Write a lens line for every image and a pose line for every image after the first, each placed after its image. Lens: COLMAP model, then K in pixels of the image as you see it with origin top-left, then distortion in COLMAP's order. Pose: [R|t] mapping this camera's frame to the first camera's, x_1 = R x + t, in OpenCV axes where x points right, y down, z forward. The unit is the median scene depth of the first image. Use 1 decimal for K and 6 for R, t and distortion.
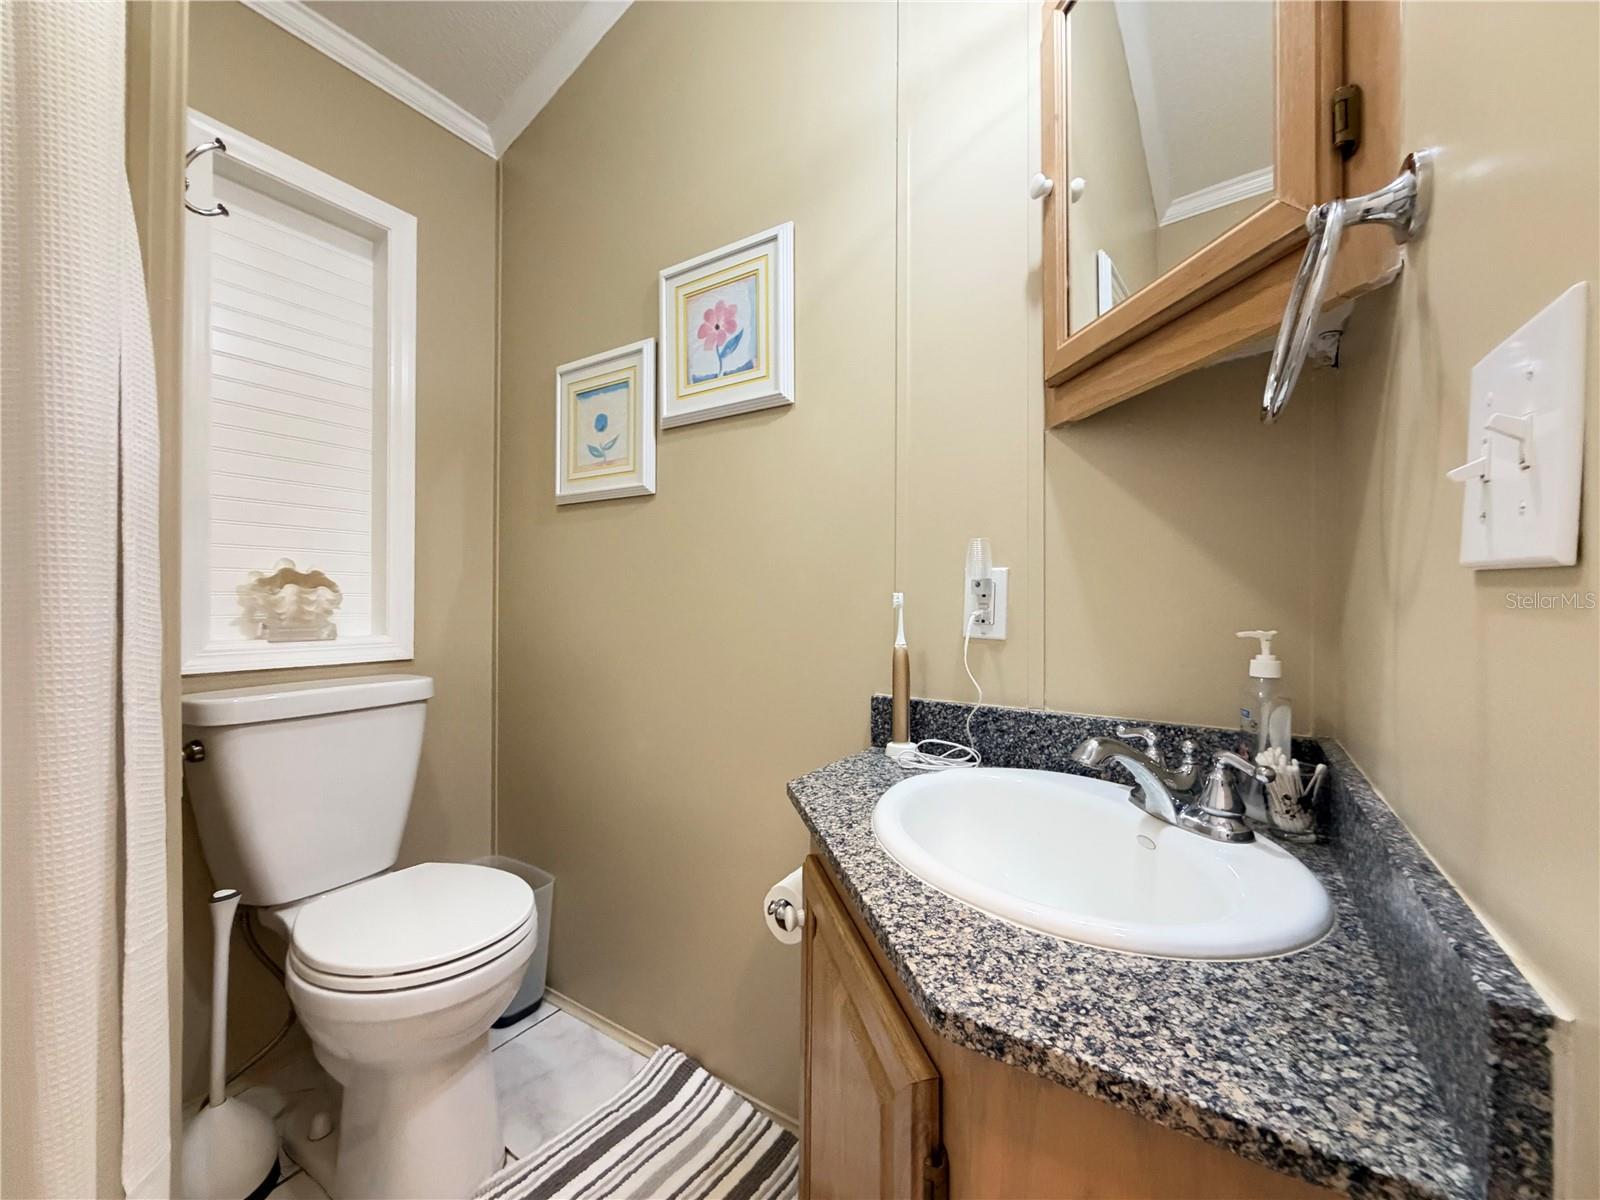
lens RADIAL K [[636.9, 0, 796.7], [0, 636.9, 601.8], [0, 0, 1]] dist [-0.002353, 0.000737]
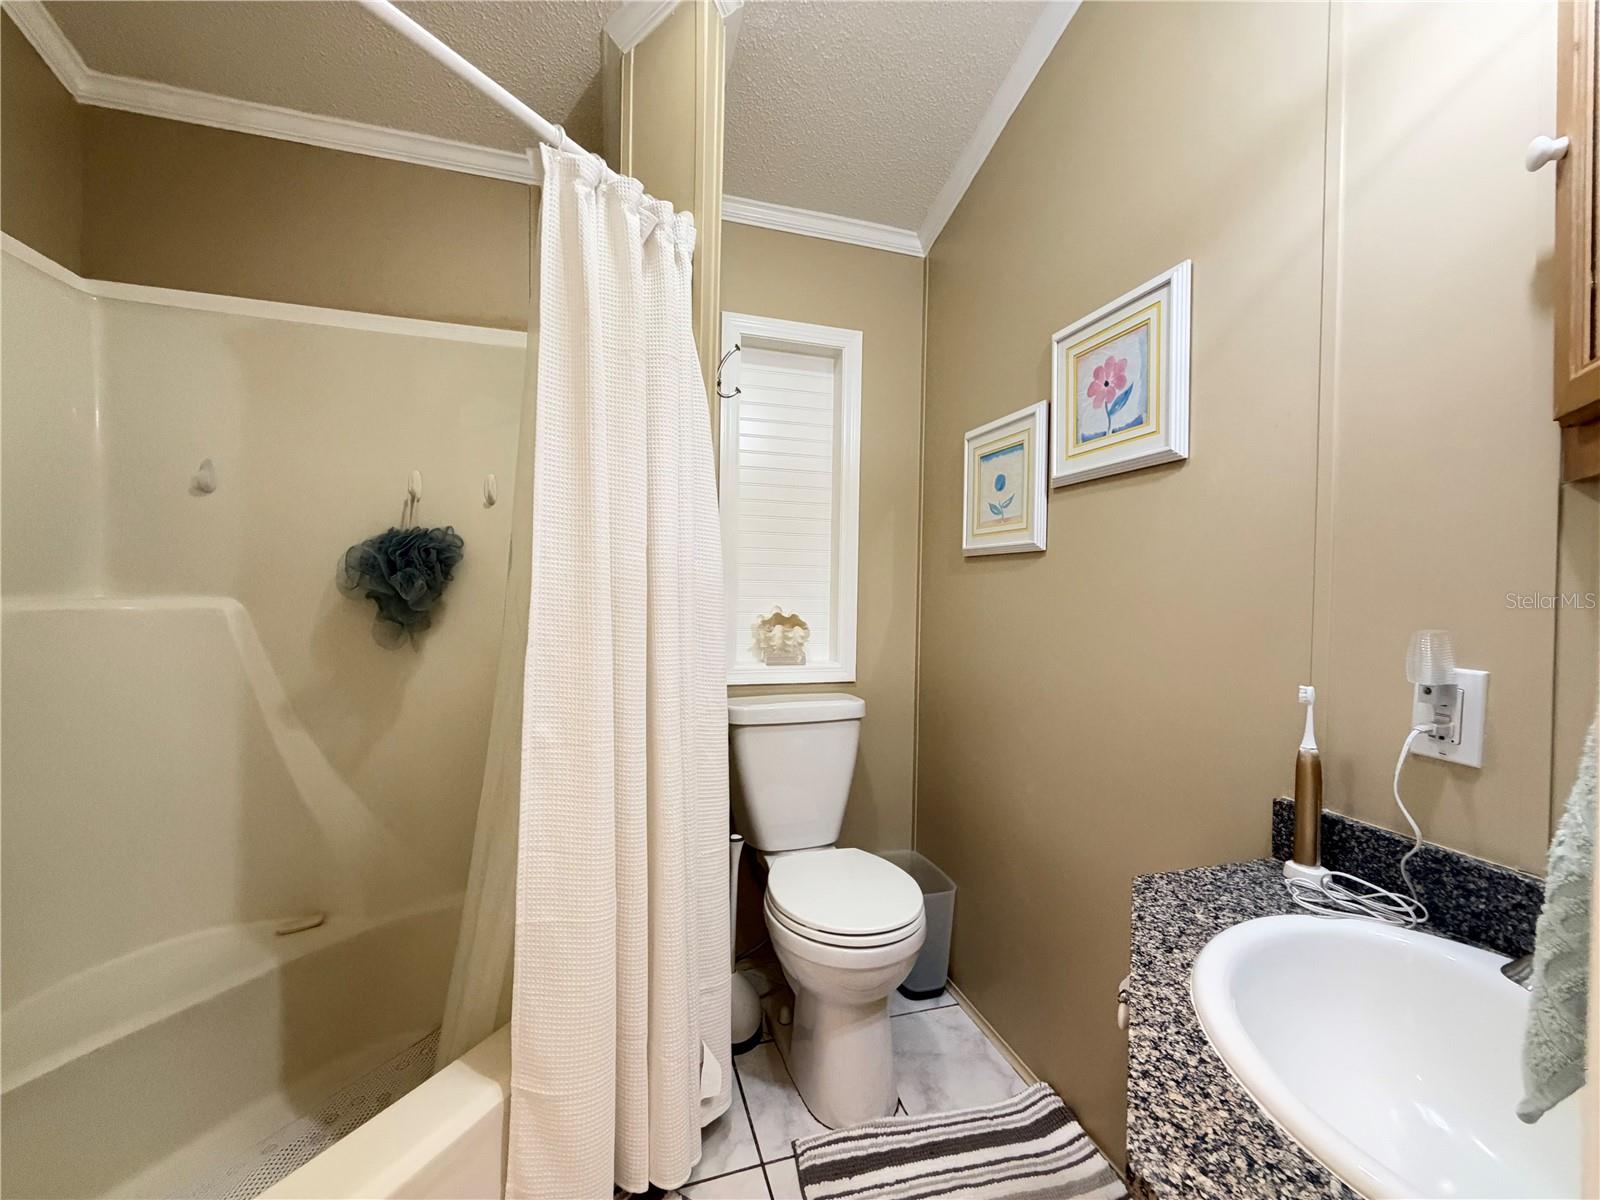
lens RADIAL K [[636.9, 0, 796.7], [0, 636.9, 601.8], [0, 0, 1]] dist [-0.002353, 0.000737]
pose [[0.767455, 0.018455, -0.640838, 0.145399], [-0.013831, 0.999830, 0.012231, -0.102265], [0.640954, -0.000523, 0.767579, -0.060294]]
